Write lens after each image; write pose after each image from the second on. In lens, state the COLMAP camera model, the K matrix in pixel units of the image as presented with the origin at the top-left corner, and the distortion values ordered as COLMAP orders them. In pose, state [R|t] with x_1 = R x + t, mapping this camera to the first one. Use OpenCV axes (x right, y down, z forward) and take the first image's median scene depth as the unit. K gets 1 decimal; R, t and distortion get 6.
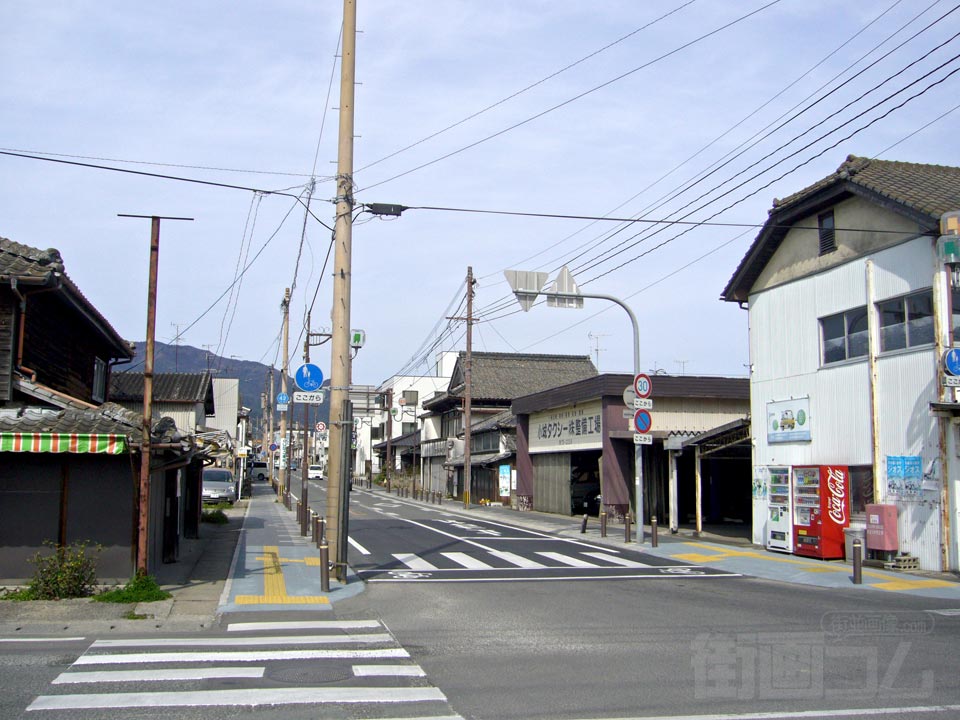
lens RADIAL K [[994.2, 0, 480.0], [0, 994.2, 360.0], [0, 0, 1]] dist [-0.059801, -0.026736]
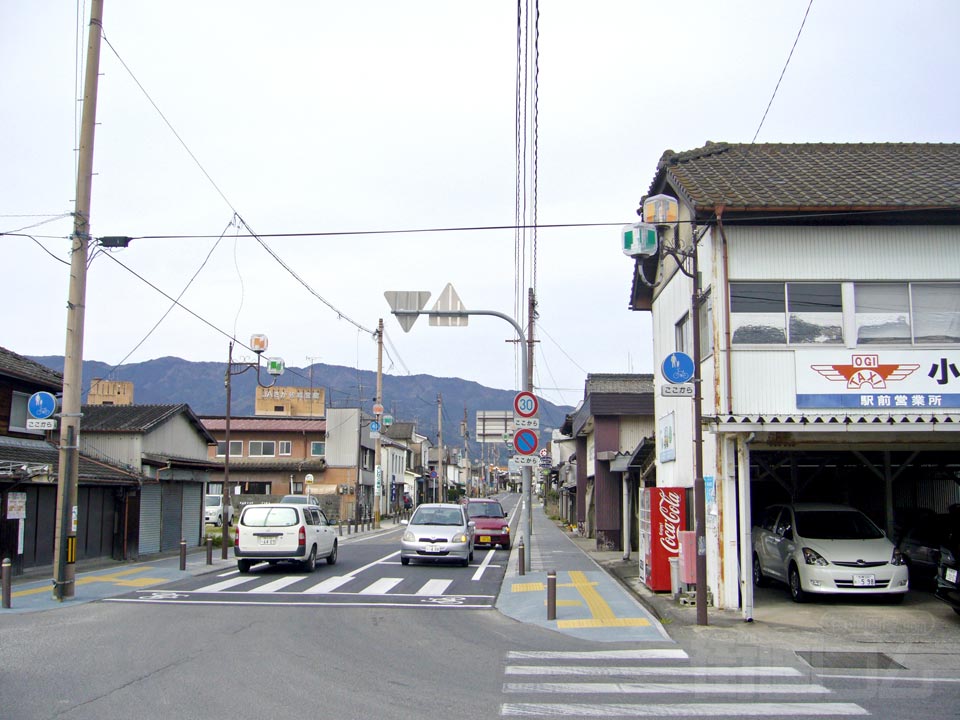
lens RADIAL K [[994.2, 0, 480.0], [0, 994.2, 360.0], [0, 0, 1]] dist [-0.059801, -0.026736]
pose [[0.967913, -0.039034, -0.248235, 0.422905], [0.032588, 0.999018, -0.030024, 0.012524], [0.249164, 0.020971, 0.968234, 0.080095]]
